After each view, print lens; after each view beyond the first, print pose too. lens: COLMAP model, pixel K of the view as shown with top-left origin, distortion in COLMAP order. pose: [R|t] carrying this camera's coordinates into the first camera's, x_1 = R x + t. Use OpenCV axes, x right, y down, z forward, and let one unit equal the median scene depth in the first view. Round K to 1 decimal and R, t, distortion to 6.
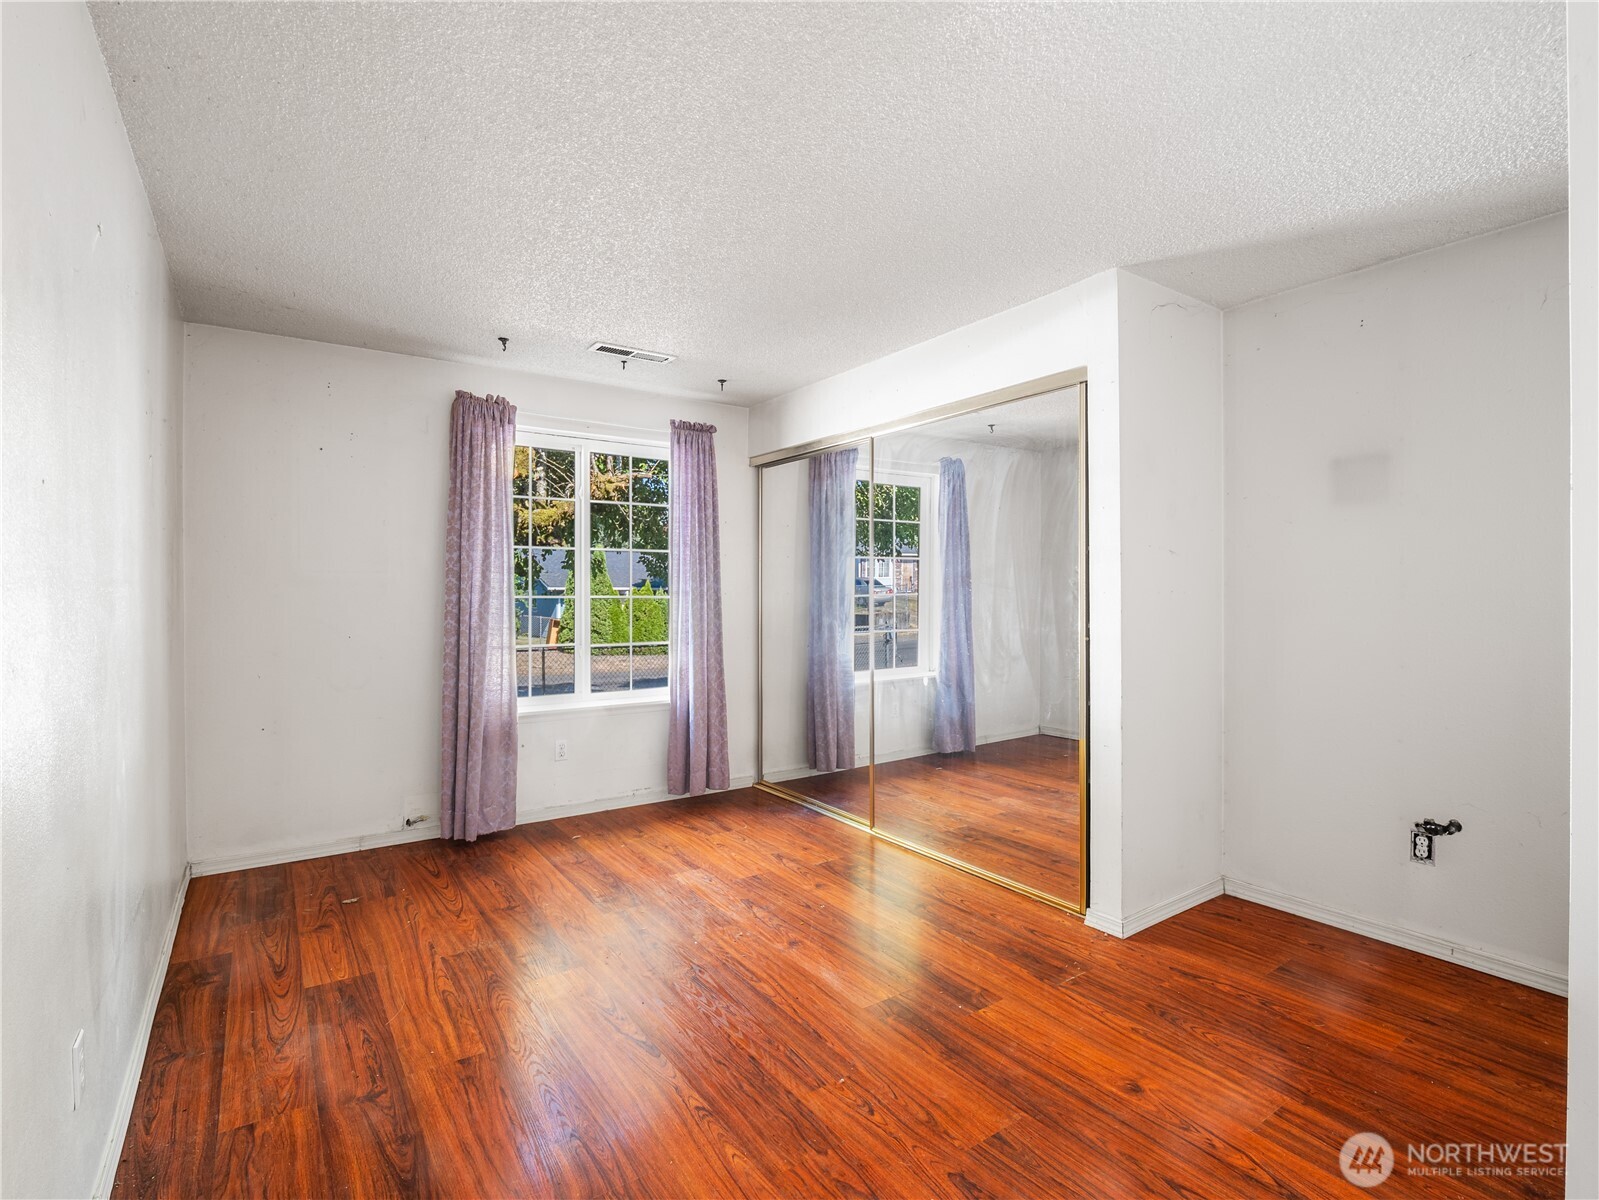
lens RADIAL K [[773.0, 0, 796.8], [0, 773.0, 596.3], [0, 0, 1]] dist [-0.005025, -0.007084]
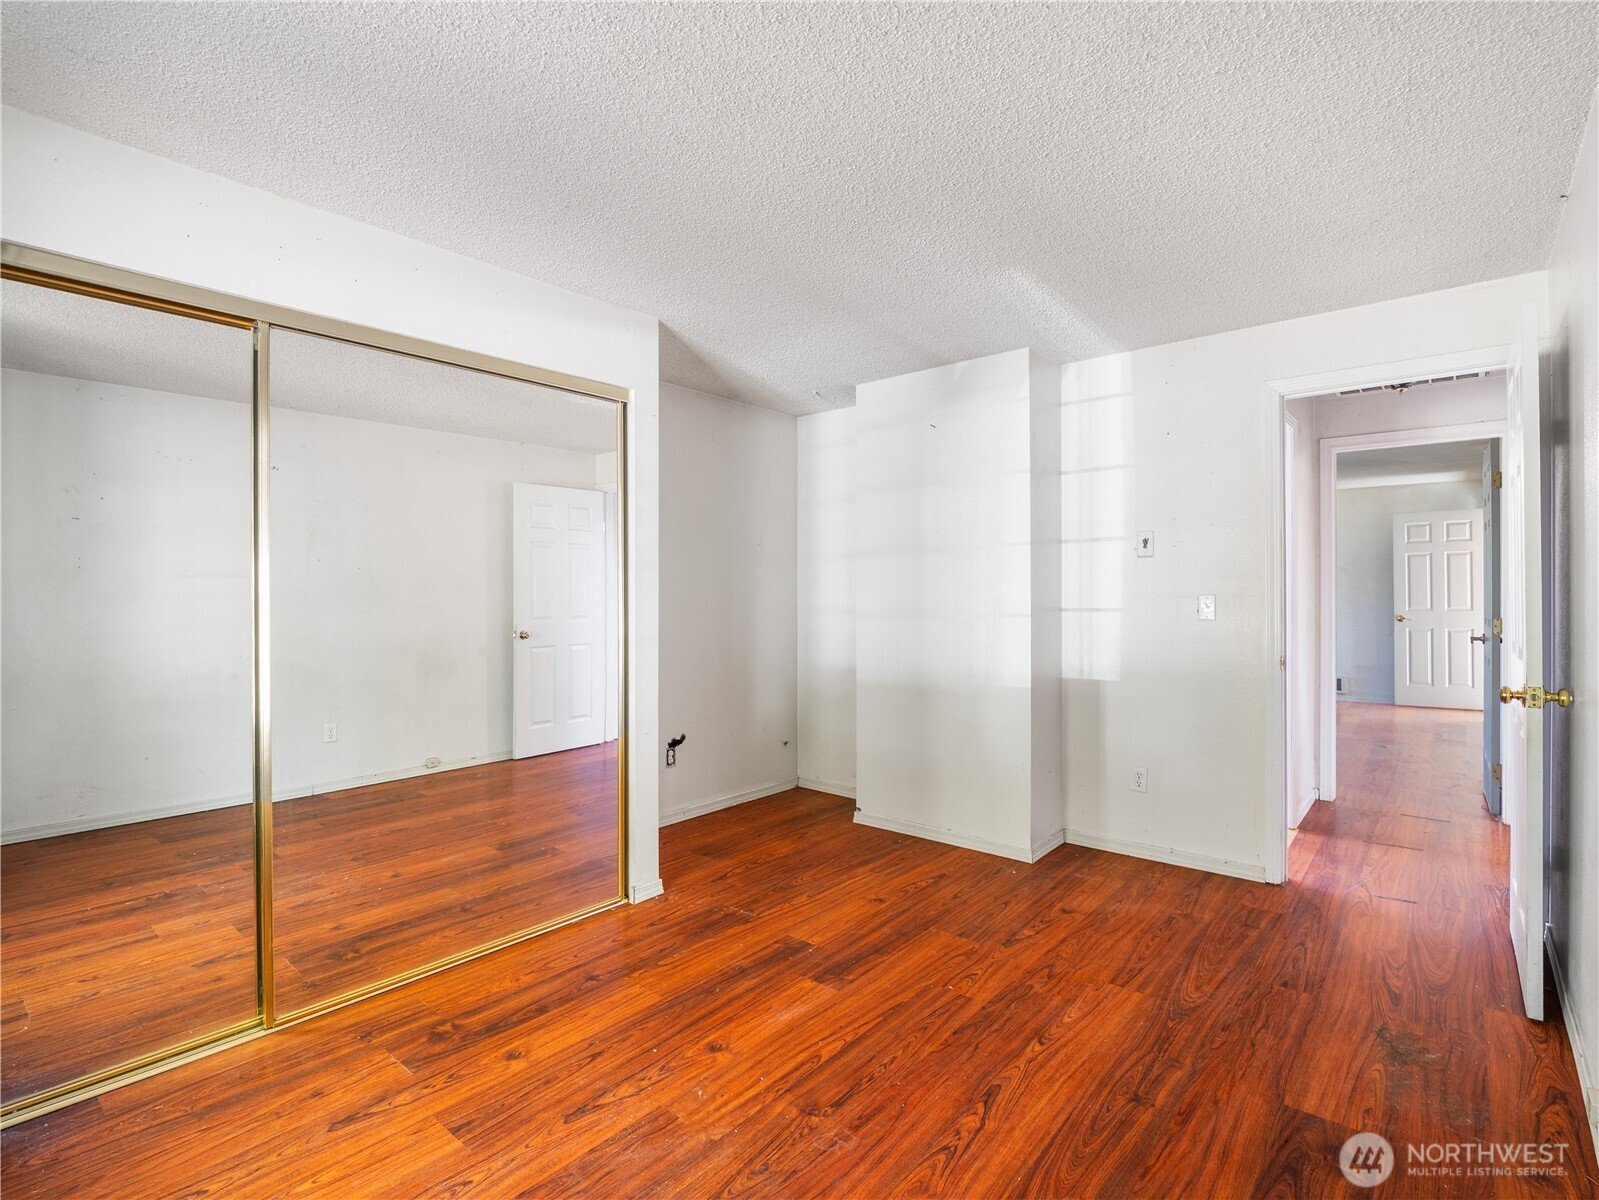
lens RADIAL K [[773.0, 0, 796.8], [0, 773.0, 596.3], [0, 0, 1]] dist [-0.005025, -0.007084]
pose [[-0.249786, -0.001948, 0.968299, -0.836201], [0.013186, 0.999898, 0.005413, -0.014157], [-0.968211, 0.014120, -0.249735, 1.183141]]
